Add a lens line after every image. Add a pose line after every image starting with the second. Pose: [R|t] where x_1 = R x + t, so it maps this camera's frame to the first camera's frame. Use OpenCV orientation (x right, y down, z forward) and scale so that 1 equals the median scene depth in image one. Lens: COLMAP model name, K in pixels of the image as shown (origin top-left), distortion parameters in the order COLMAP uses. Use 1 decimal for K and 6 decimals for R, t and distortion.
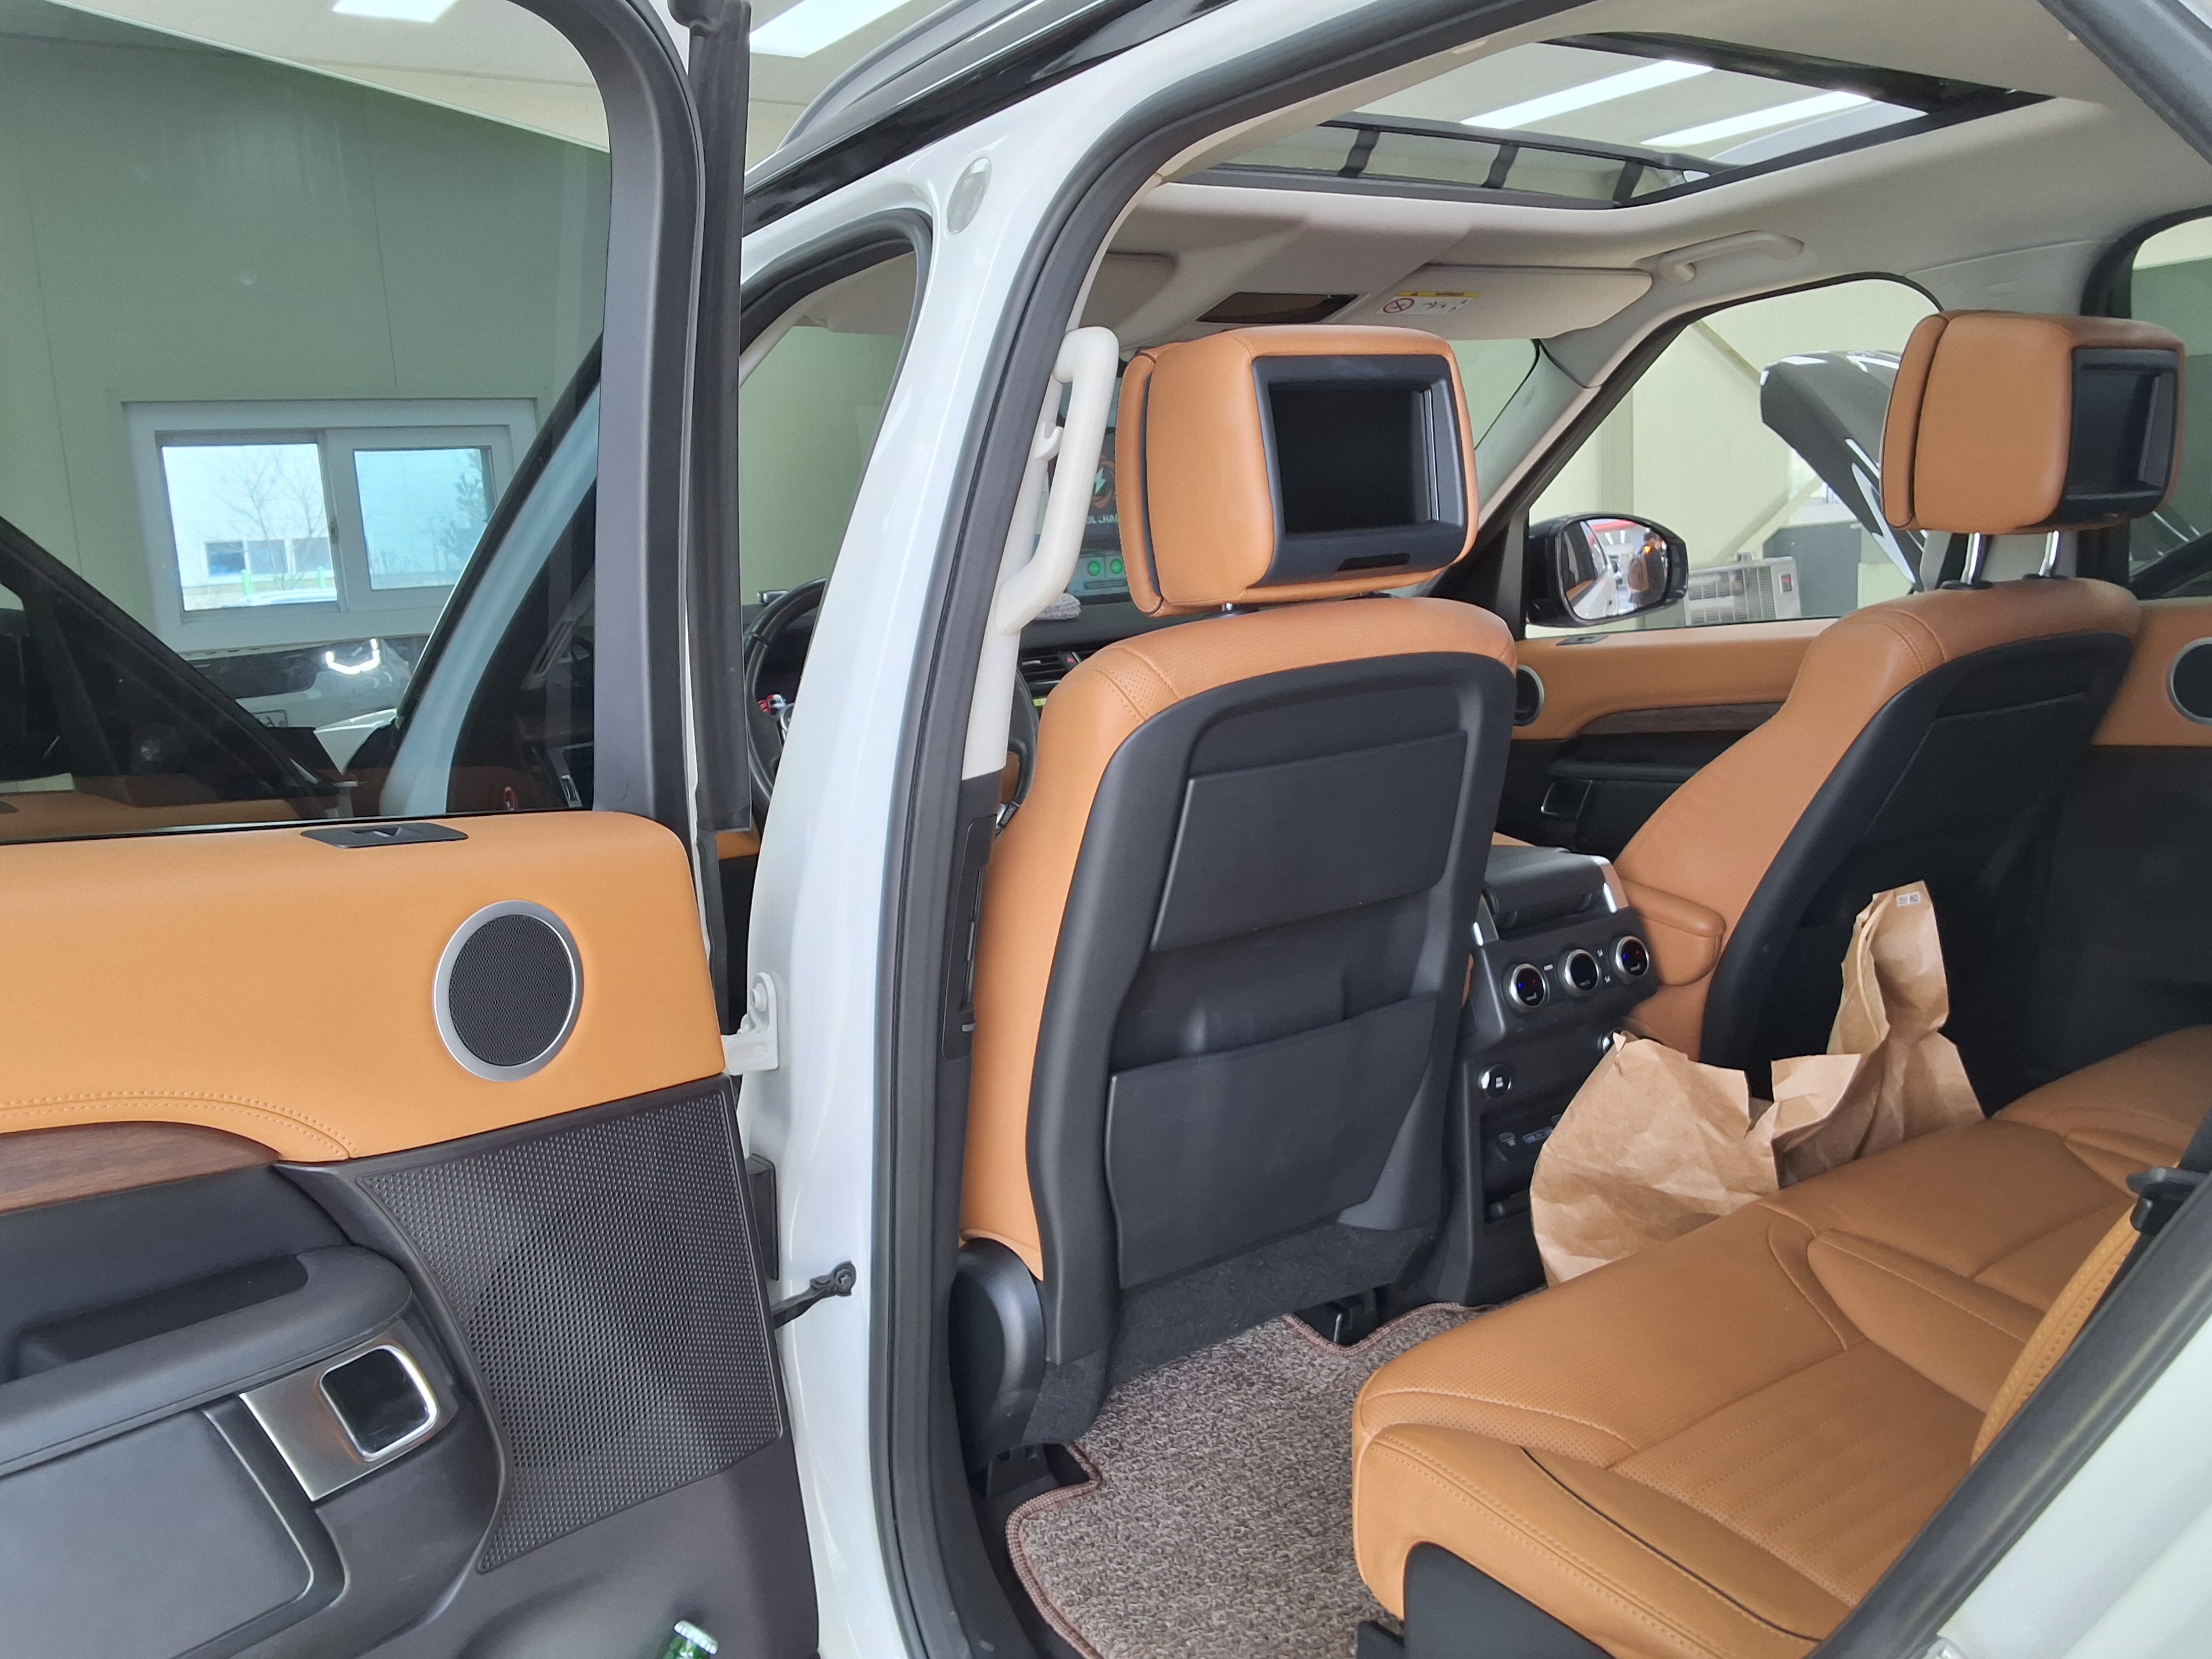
lens RADIAL K [[1782.6, 0, 1103.1], [0, 1782.6, 837.0], [0, 0, 1]] dist [0.065378, -0.117168]
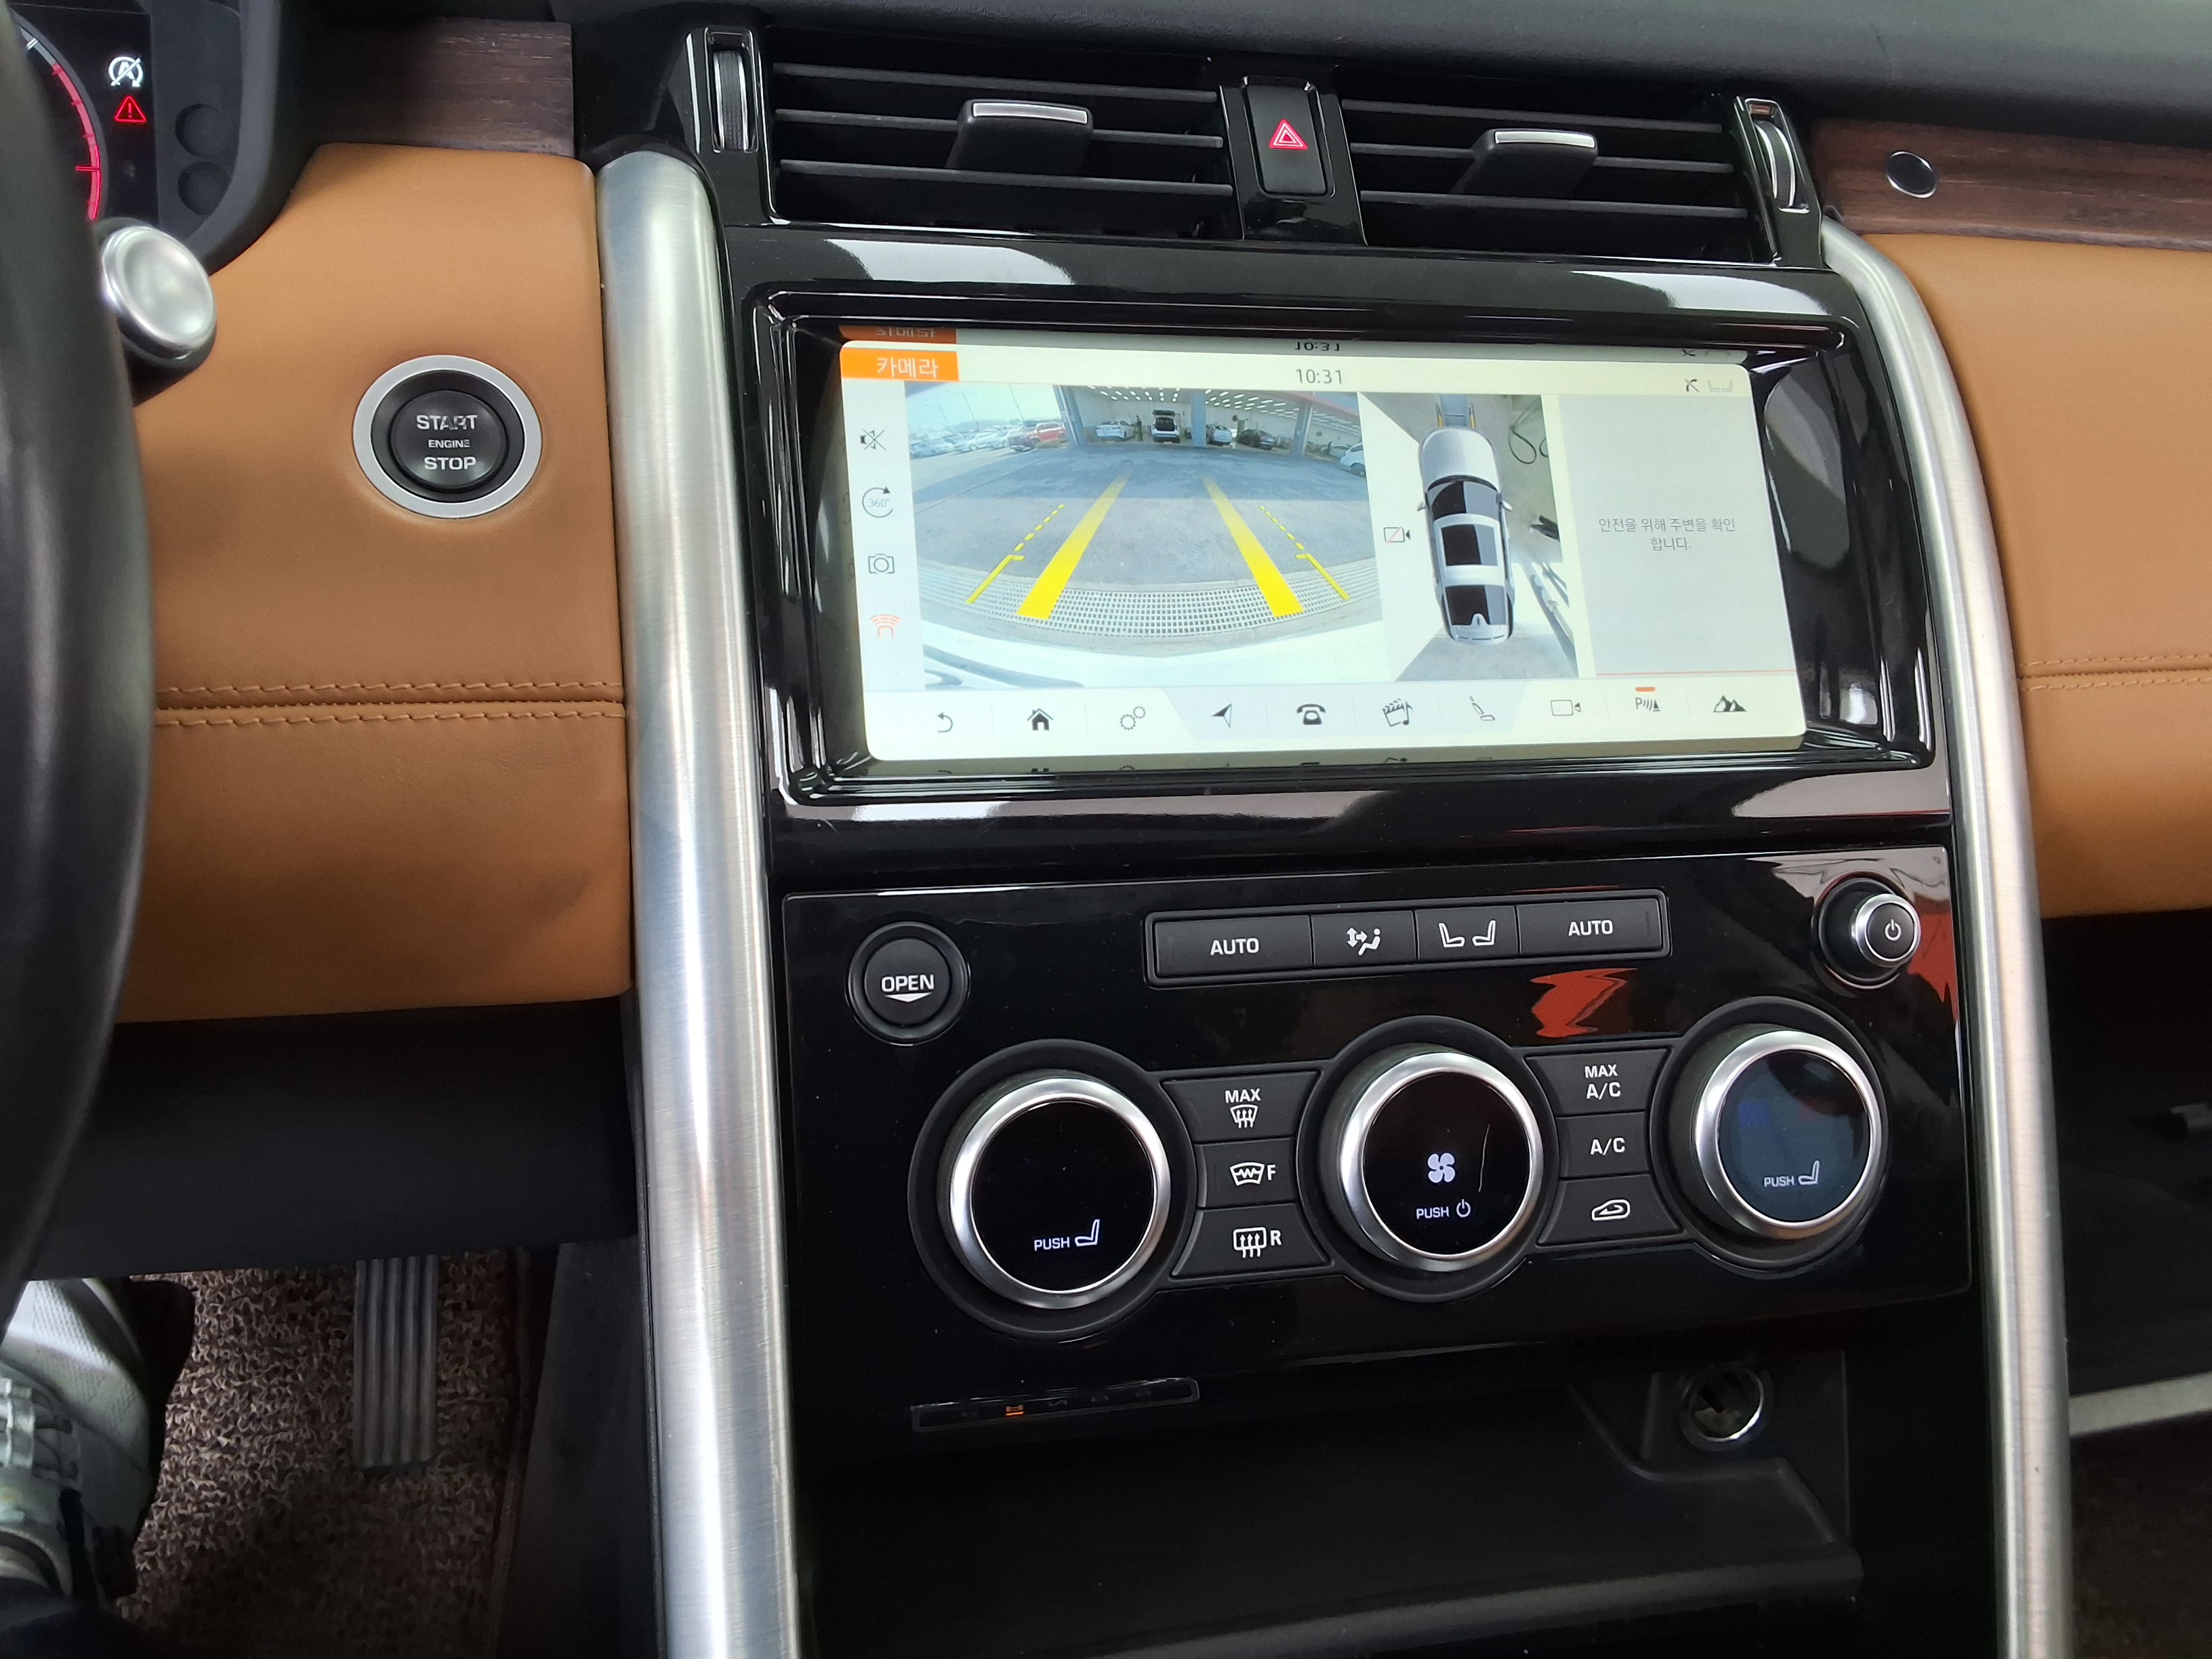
lens RADIAL K [[1782.6, 0, 1098.1], [0, 1782.6, 808.0], [0, 0, 1]] dist [0.065378, -0.117168]
pose [[0.916711, 0.290824, -0.273977, 0.014937], [-0.199935, 0.927575, 0.315643, -0.039048], [0.345930, -0.234576, 0.908464, 0.351668]]
